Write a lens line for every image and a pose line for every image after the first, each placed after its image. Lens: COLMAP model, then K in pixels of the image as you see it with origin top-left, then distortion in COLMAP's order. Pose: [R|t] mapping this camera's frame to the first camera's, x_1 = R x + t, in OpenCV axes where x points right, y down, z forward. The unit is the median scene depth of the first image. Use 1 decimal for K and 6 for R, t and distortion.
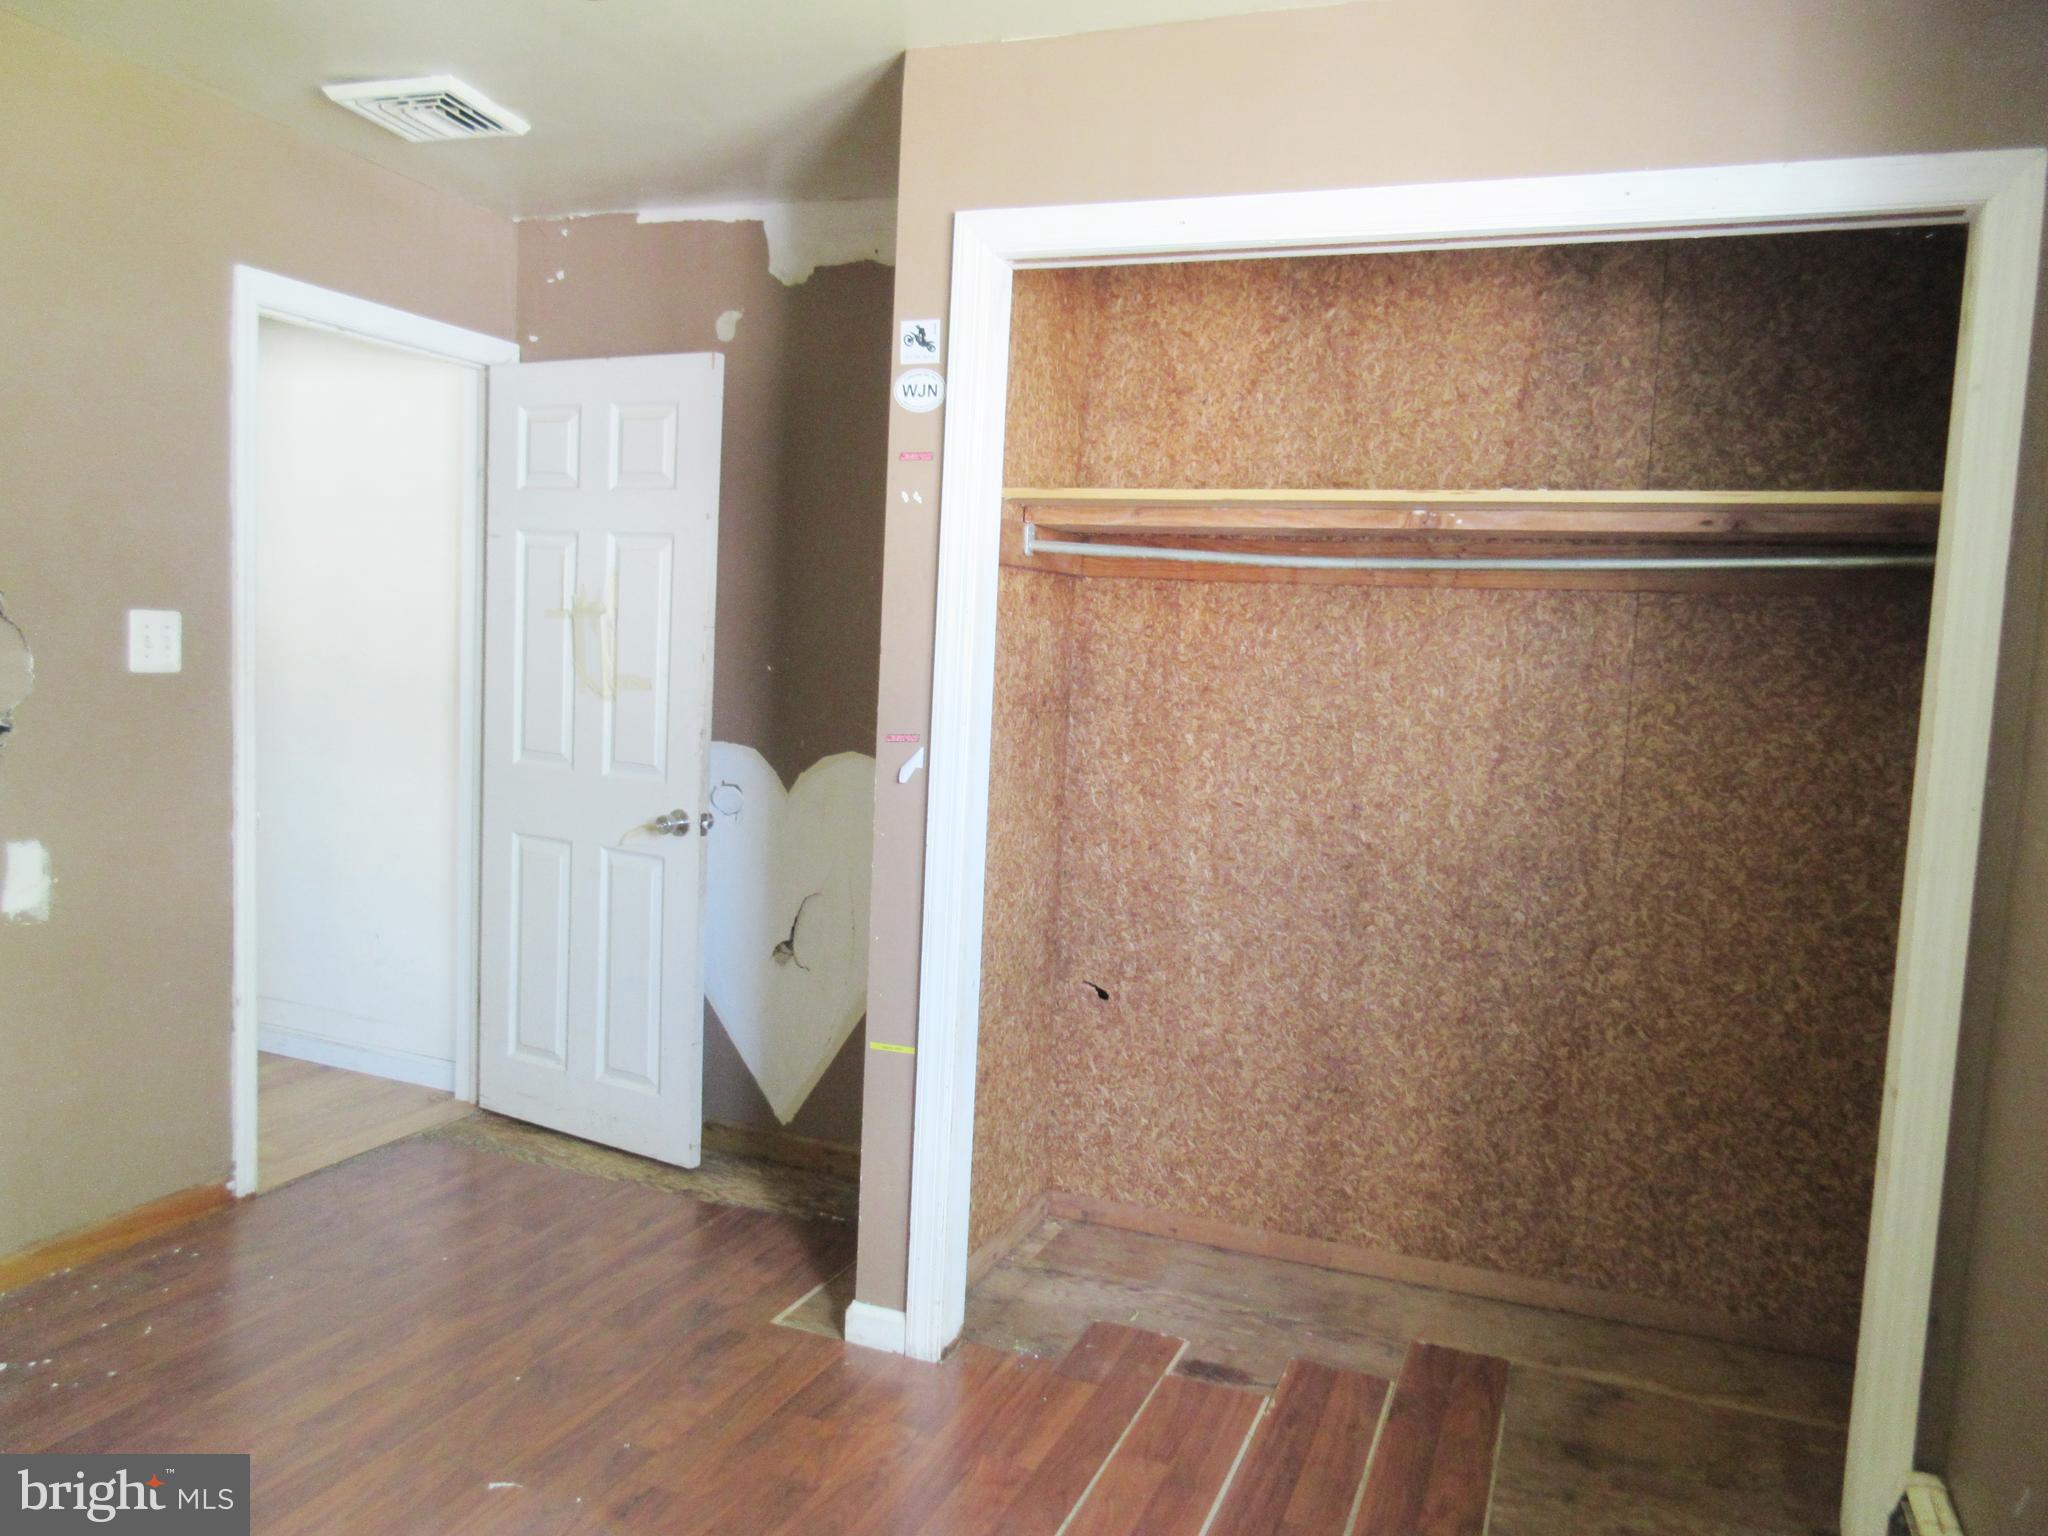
lens RADIAL K [[1541.9, 0, 1025.5], [0, 1541.9, 779.1], [0, 0, 1]] dist [-0.002032, 0.005130]
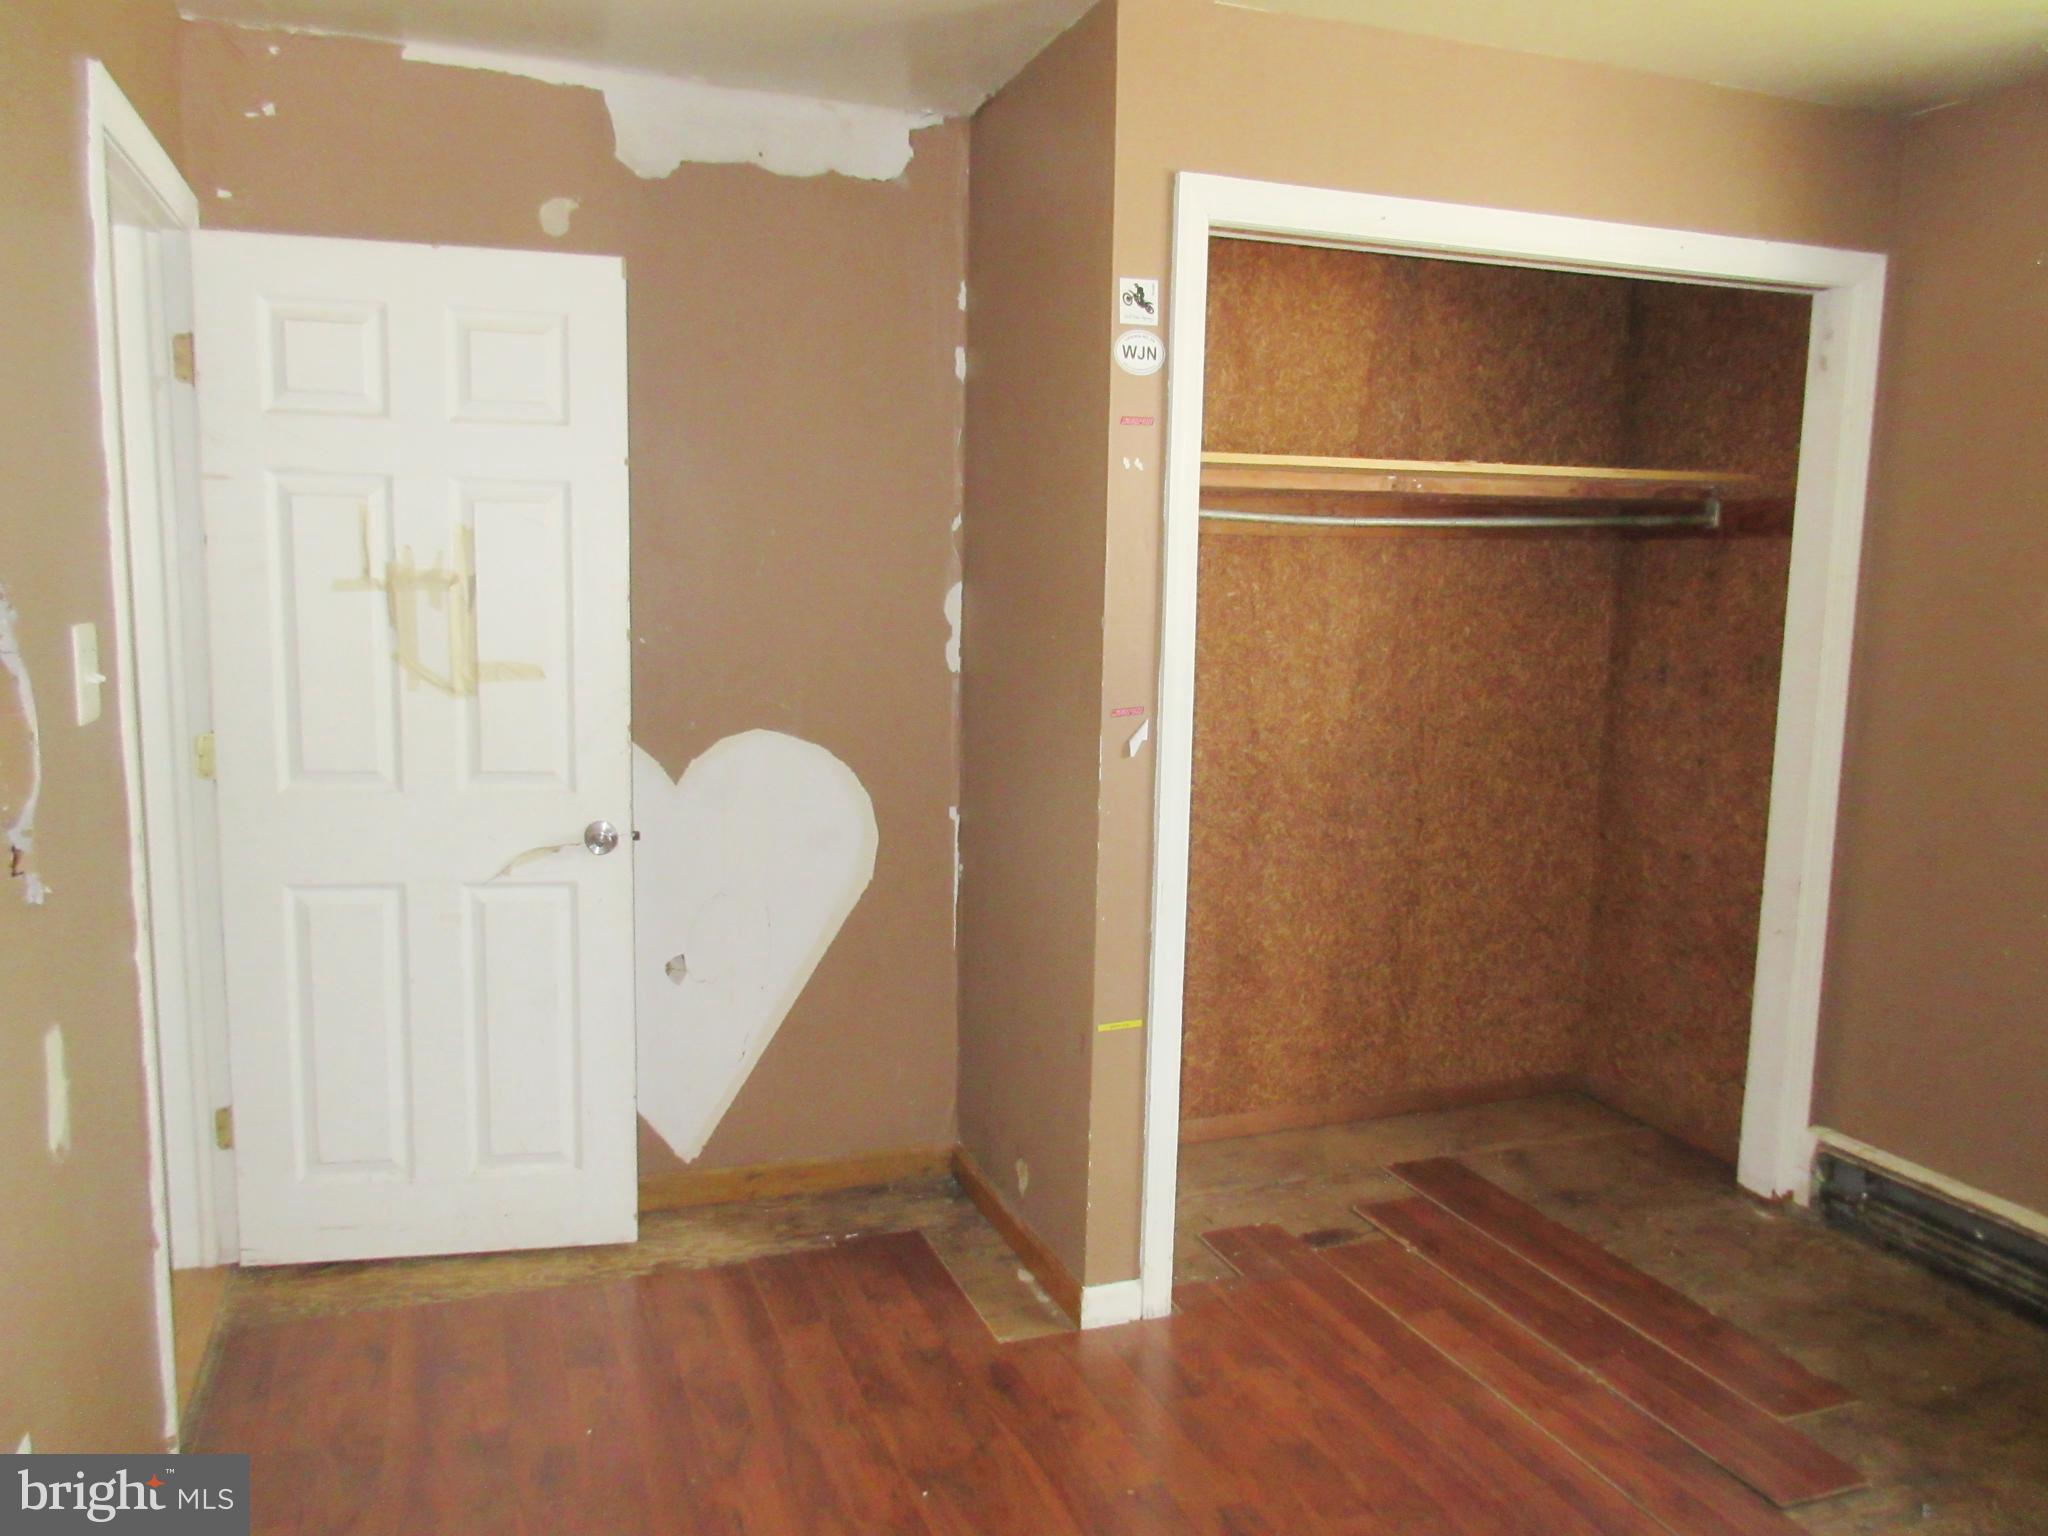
lens RADIAL K [[1541.9, 0, 1025.5], [0, 1541.9, 779.1], [0, 0, 1]] dist [-0.002032, 0.005130]
pose [[0.741149, -0.124853, 0.659629, -0.699097], [0.078487, 0.991931, 0.099564, -0.077968], [-0.666737, -0.022020, 0.744968, 0.282699]]
